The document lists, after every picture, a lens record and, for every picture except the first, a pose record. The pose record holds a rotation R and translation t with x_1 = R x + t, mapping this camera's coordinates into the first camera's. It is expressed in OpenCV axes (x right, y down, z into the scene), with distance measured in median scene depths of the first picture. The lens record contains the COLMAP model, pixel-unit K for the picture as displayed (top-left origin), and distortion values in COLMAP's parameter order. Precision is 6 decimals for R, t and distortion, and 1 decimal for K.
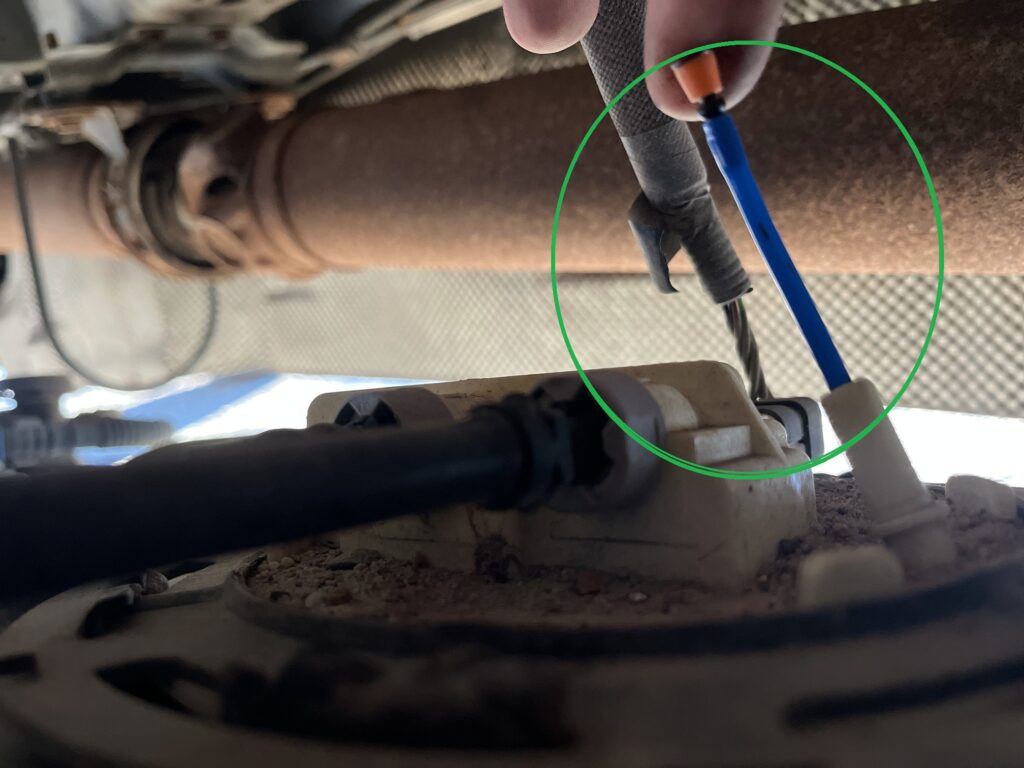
lens RADIAL K [[829.7, 0, 512.0], [0, 829.7, 384.0], [0, 0, 1]] dist [-0.006987, -0.011645]
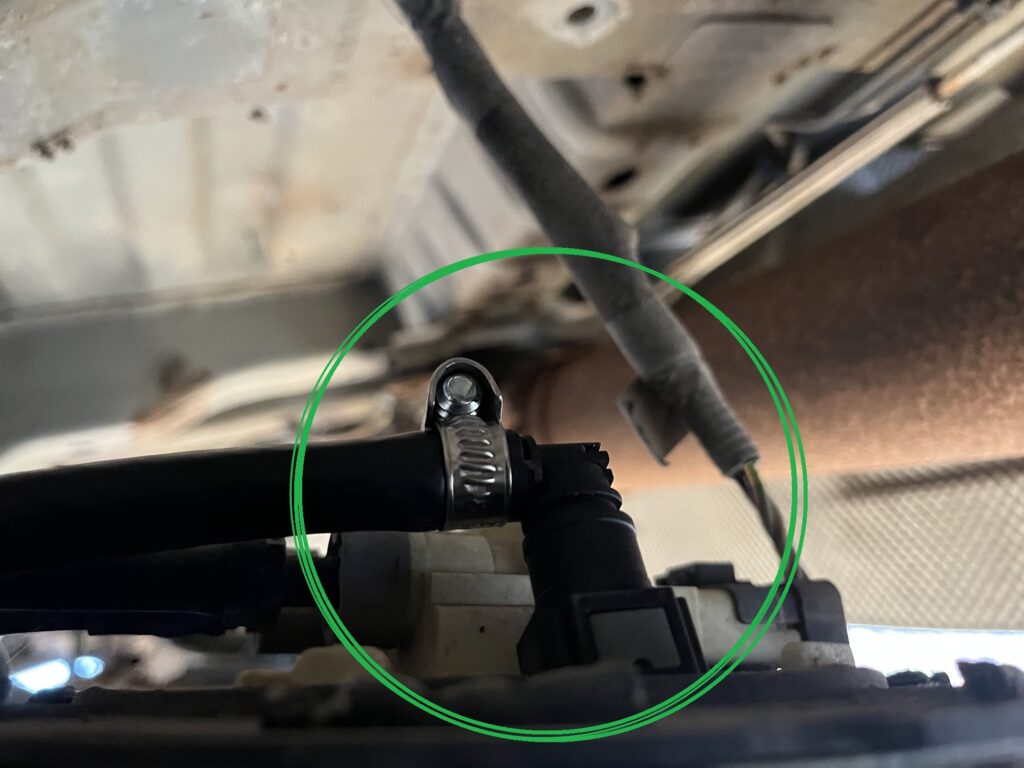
lens RADIAL K [[829.7, 0, 512.0], [0, 829.7, 384.0], [0, 0, 1]] dist [-0.006987, -0.011645]
pose [[0.892043, -0.115102, -0.437048, 0.348595], [-0.018370, 0.956993, -0.289529, 0.059565], [0.451577, 0.266300, 0.851564, 0.050025]]
